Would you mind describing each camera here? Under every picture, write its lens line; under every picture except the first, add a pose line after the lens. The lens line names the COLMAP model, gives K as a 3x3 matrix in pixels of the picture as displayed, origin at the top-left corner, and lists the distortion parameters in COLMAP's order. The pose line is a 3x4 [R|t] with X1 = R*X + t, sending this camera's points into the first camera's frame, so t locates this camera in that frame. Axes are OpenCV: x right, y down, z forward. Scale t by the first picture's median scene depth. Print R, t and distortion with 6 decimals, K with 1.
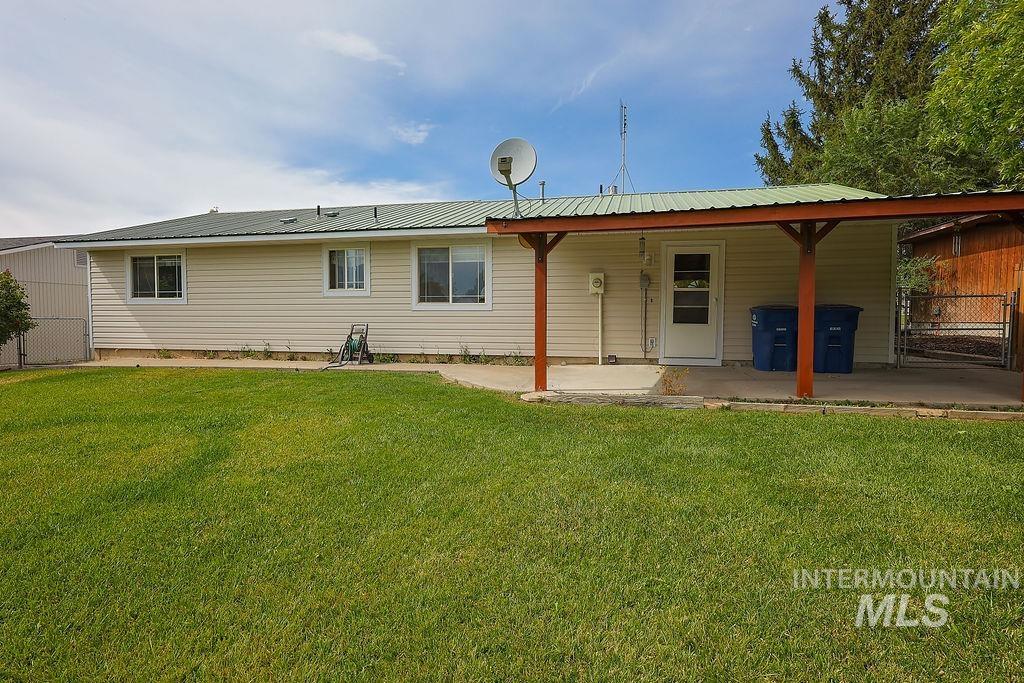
lens RADIAL K [[507.4, 0, 513.1], [0, 507.4, 341.5], [0, 0, 1]] dist [-0.003111, 0.001321]
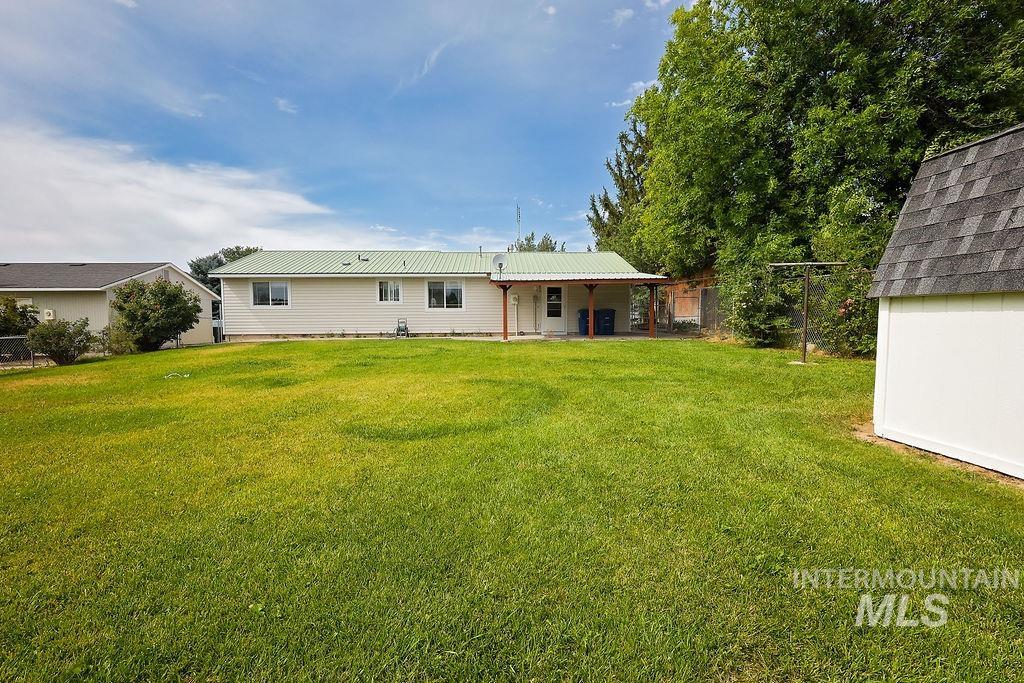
lens RADIAL K [[507.4, 0, 504.2], [0, 507.4, 344.1], [0, 0, 1]] dist [-0.003111, 0.001321]
pose [[0.967102, -0.018136, 0.253740, -0.413765], [0.019907, 0.999792, -0.004412, 0.084014], [-0.253607, 0.009318, 0.967262, -1.060722]]
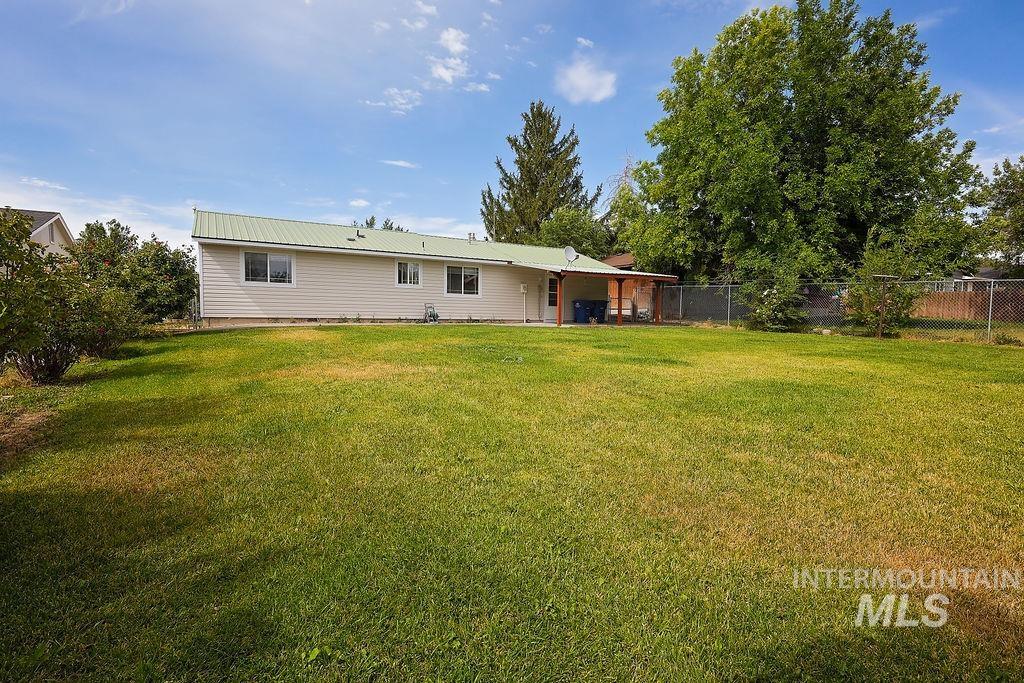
lens RADIAL K [[507.4, 0, 509.5], [0, 507.4, 338.0], [0, 0, 1]] dist [-0.003111, 0.001321]
pose [[0.723694, -0.022091, 0.689767, -1.374898], [0.020417, 0.999735, 0.010597, 0.081243], [-0.689818, 0.006414, 0.723954, -0.593708]]
